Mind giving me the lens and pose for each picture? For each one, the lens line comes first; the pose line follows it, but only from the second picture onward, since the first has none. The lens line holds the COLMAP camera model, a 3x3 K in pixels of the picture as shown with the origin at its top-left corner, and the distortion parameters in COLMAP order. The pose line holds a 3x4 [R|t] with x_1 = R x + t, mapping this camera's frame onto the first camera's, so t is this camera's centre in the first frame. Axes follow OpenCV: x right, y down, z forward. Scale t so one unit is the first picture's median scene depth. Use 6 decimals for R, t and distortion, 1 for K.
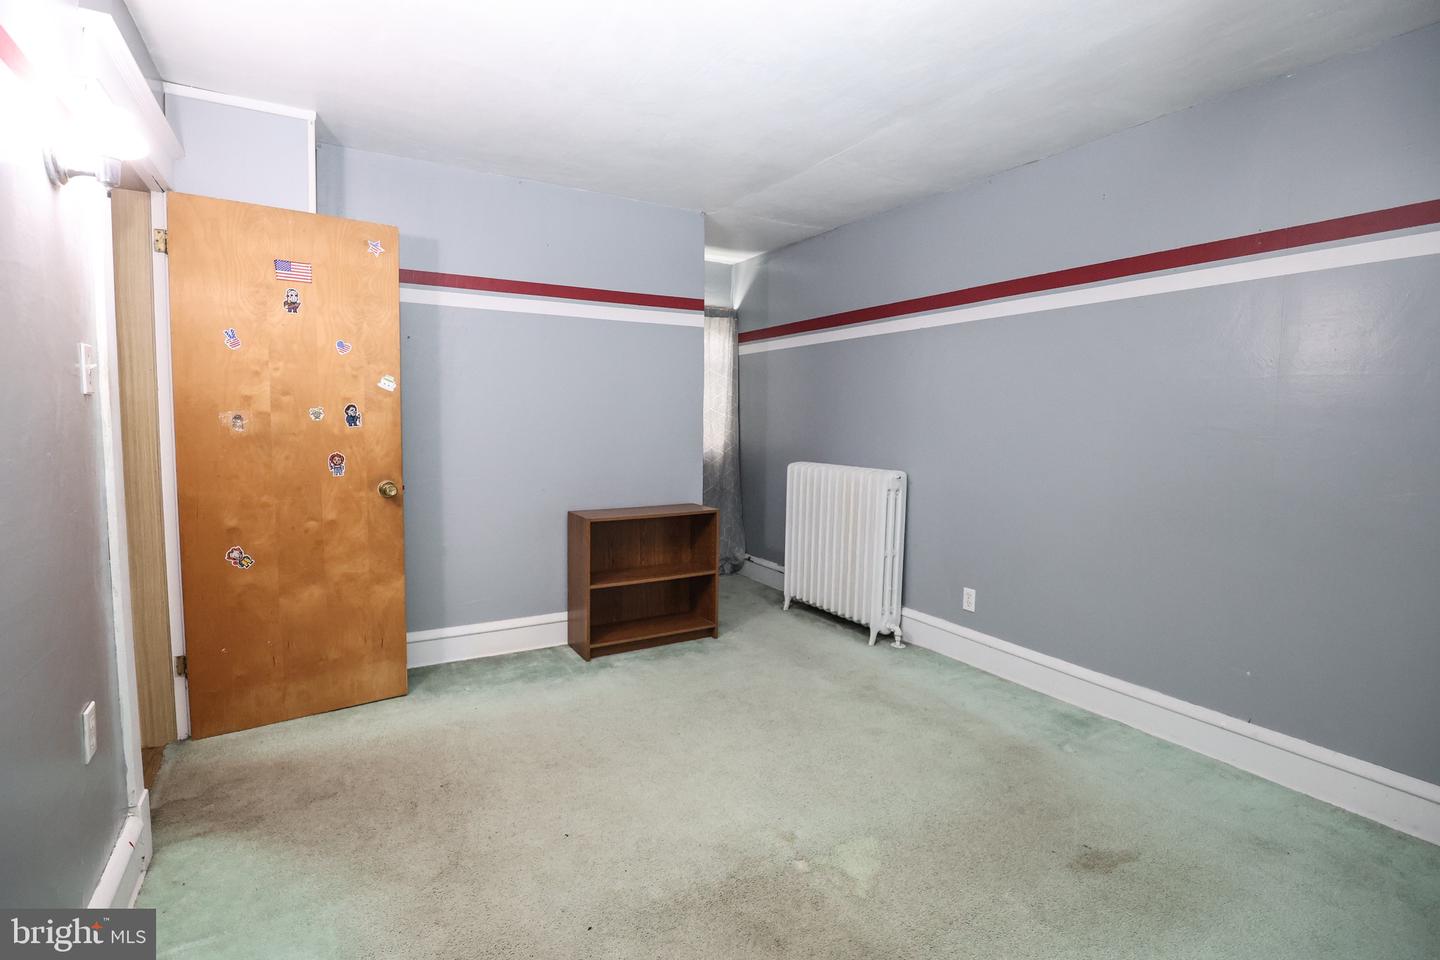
lens RADIAL K [[660.8, 0, 709.8], [0, 660.8, 473.0], [0, 0, 1]] dist [-0.013555, 0.000181]
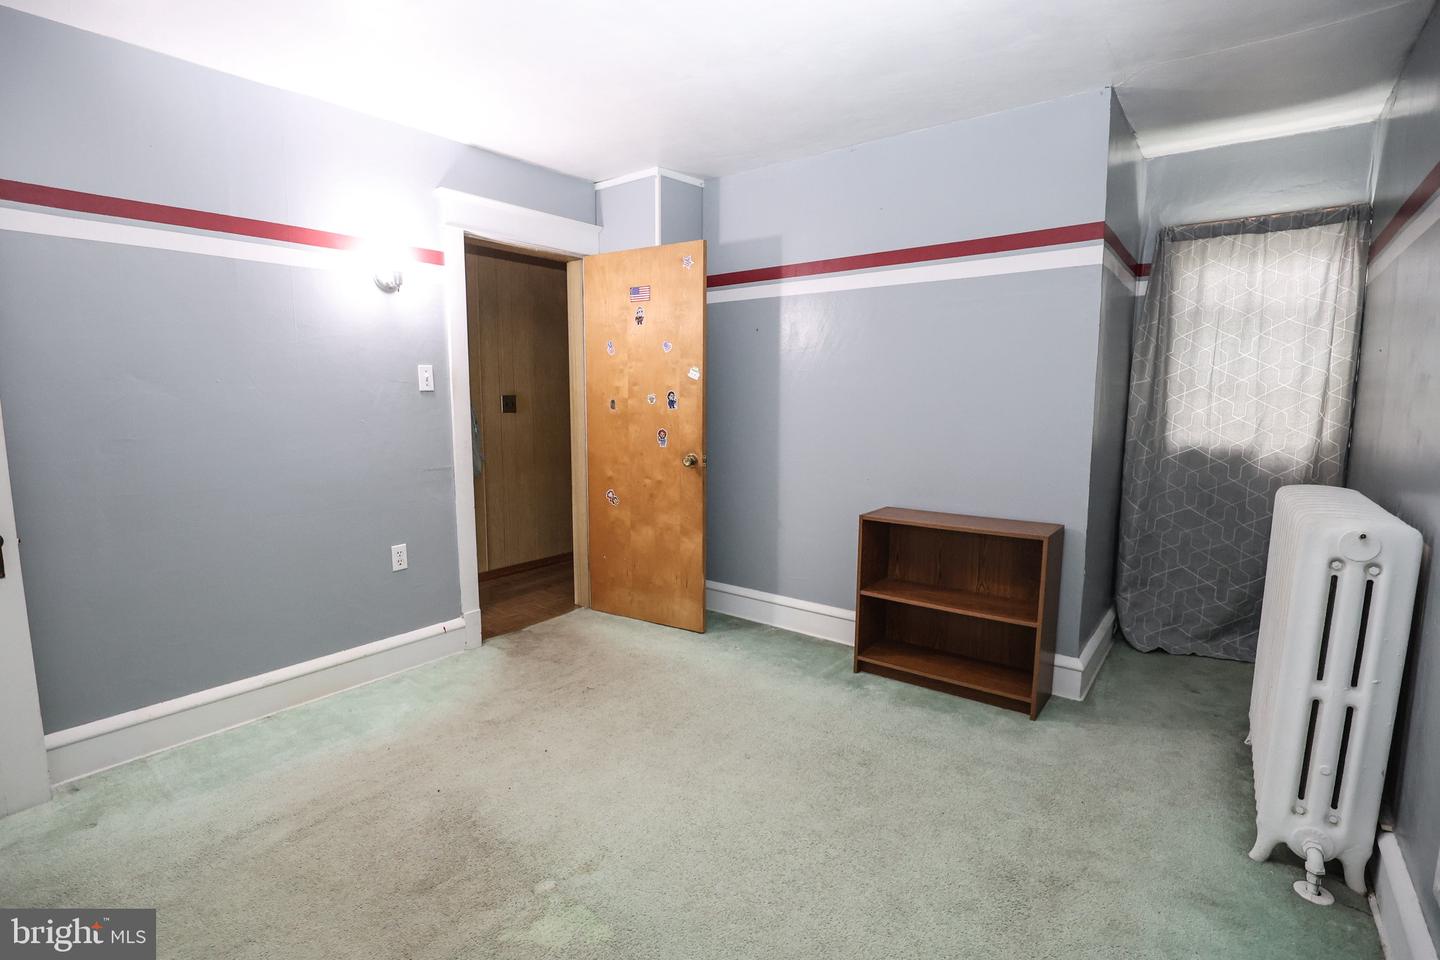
lens RADIAL K [[693.4, 0, 720.0], [0, 693.4, 480.0], [0, 0, 1]] dist [-0.001862, -0.000469]
pose [[0.378743, 0.100865, -0.919989, 0.728297], [-0.072141, 0.994236, 0.079306, -0.046153], [0.922686, 0.036332, 0.383837, 0.567657]]
